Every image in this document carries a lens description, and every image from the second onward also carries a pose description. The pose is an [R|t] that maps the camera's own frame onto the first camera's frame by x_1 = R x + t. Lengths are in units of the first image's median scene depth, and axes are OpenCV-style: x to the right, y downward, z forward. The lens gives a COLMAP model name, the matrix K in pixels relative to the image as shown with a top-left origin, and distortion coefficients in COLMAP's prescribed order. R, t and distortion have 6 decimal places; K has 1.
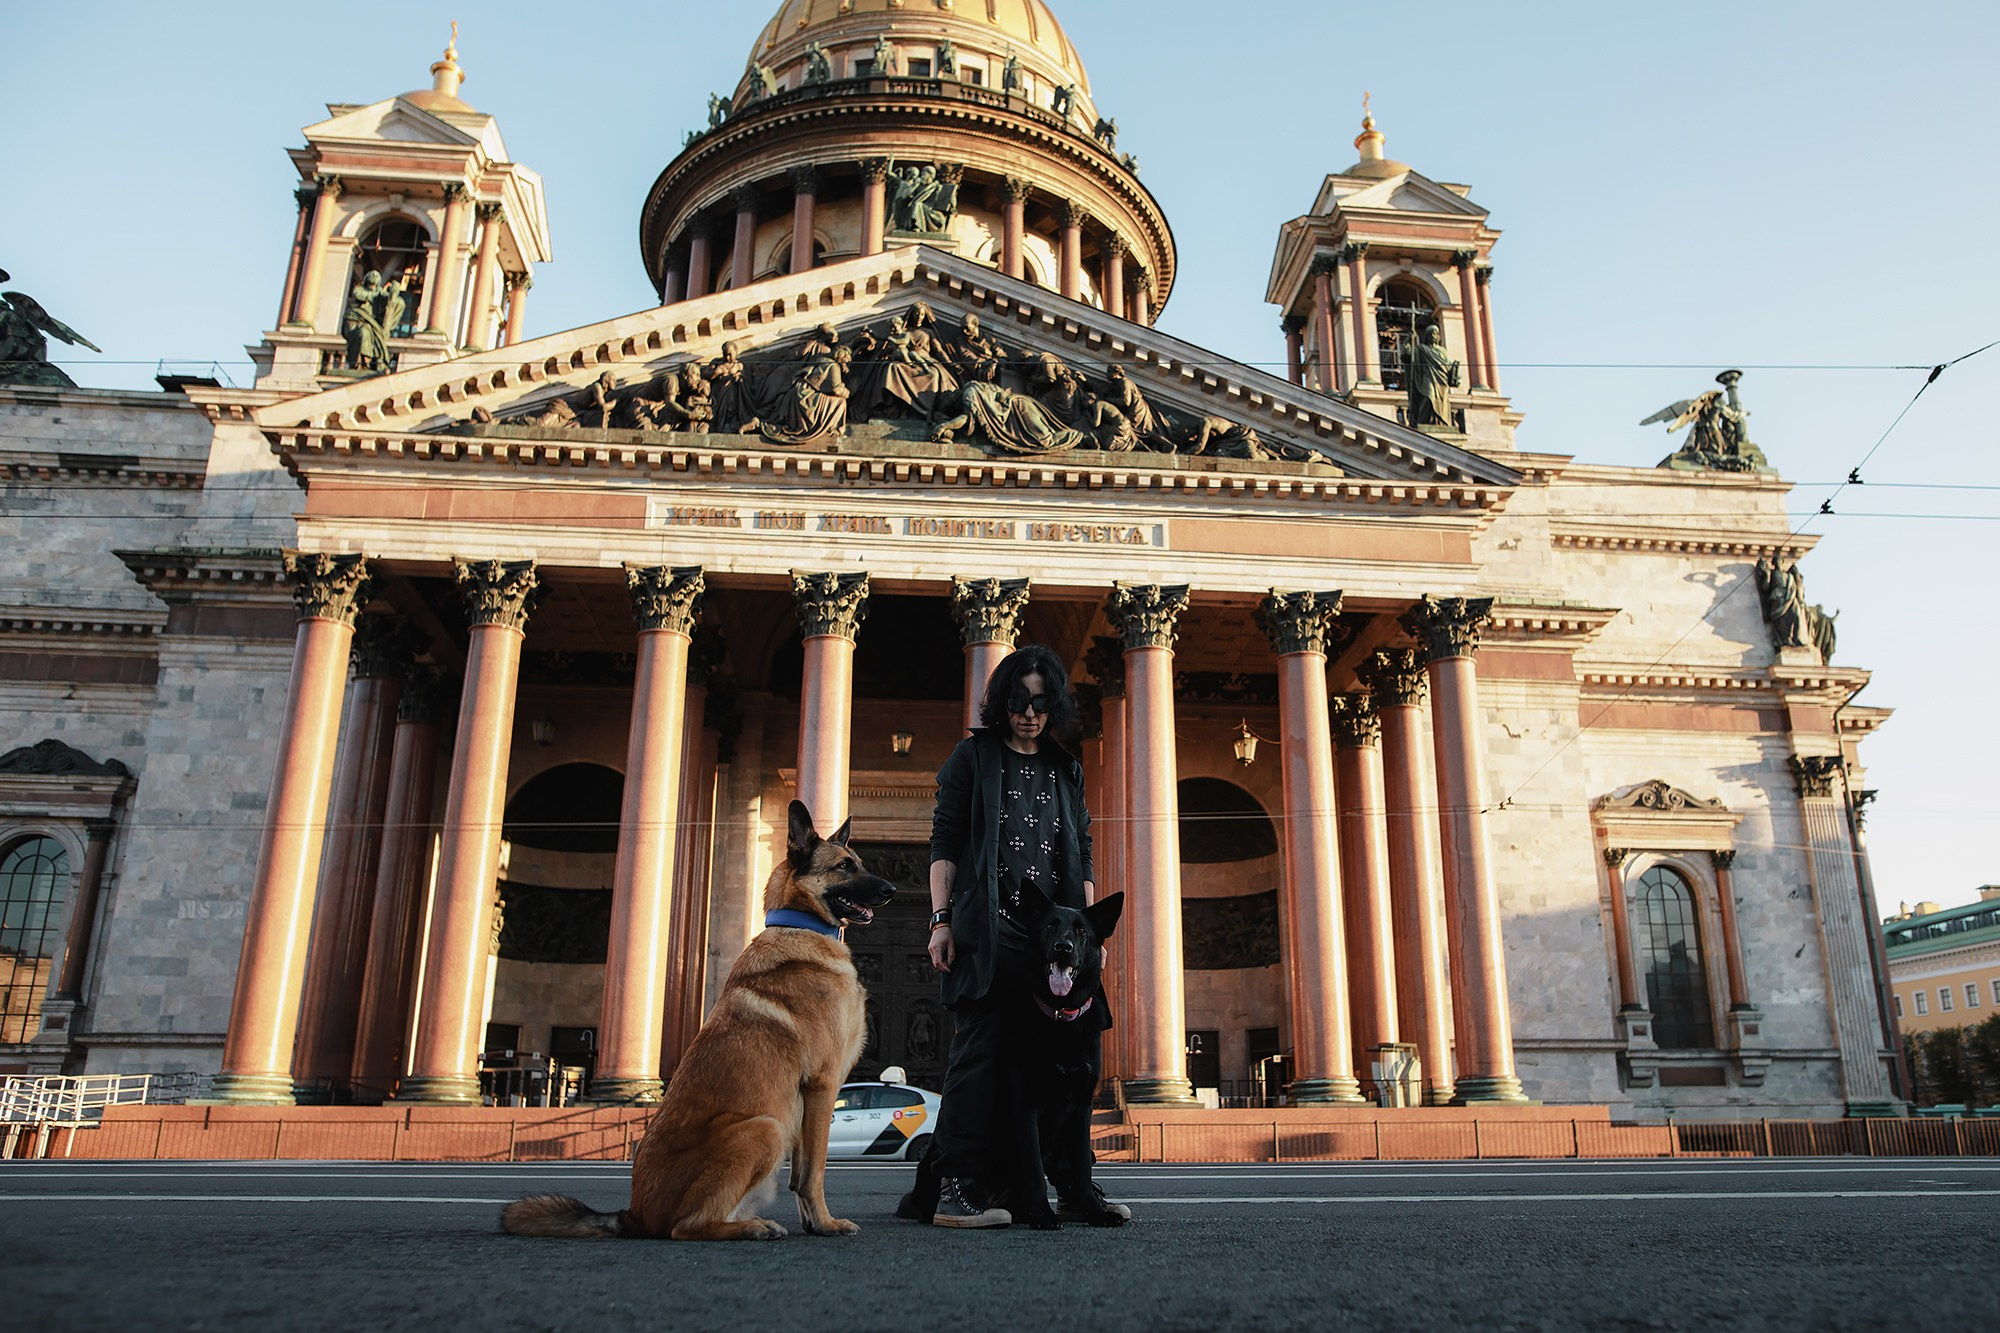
lens RADIAL K [[1453.4, 0, 1034.9], [0, 1453.4, 702.7], [0, 0, 1]] dist [0.029147, 0.002896]
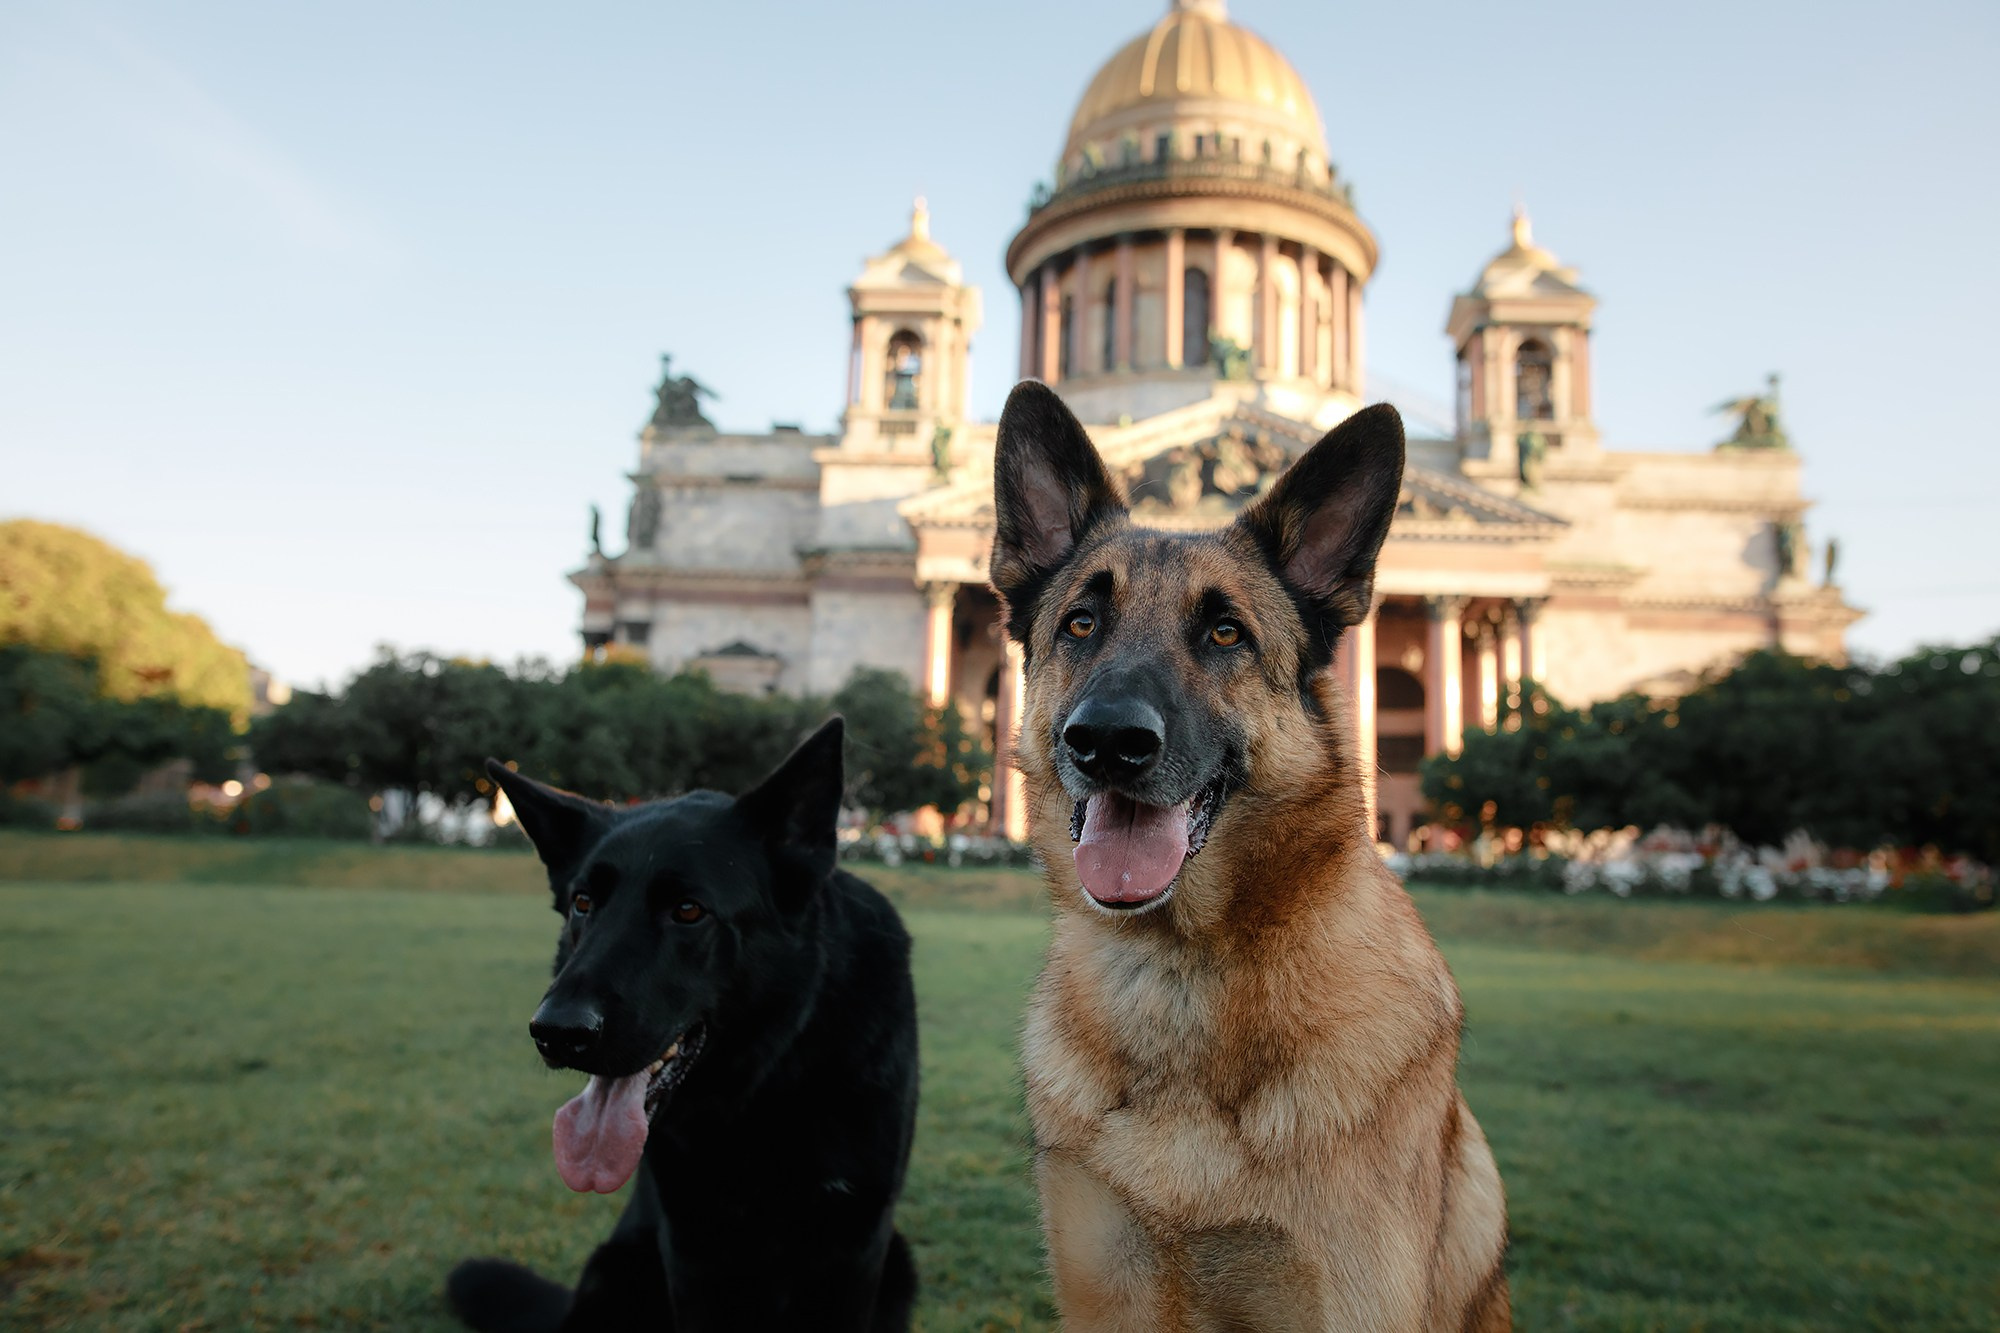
lens RADIAL K [[1360.4, 0, 1019.9], [0, 1360.4, 661.6], [0, 0, 1]] dist [-0.000417, 0.053735]
pose [[0.987526, 0.009519, -0.157169, -0.053242], [0.013167, 0.989682, 0.142672, -0.167903], [0.156905, -0.142962, 0.977212, -0.547072]]
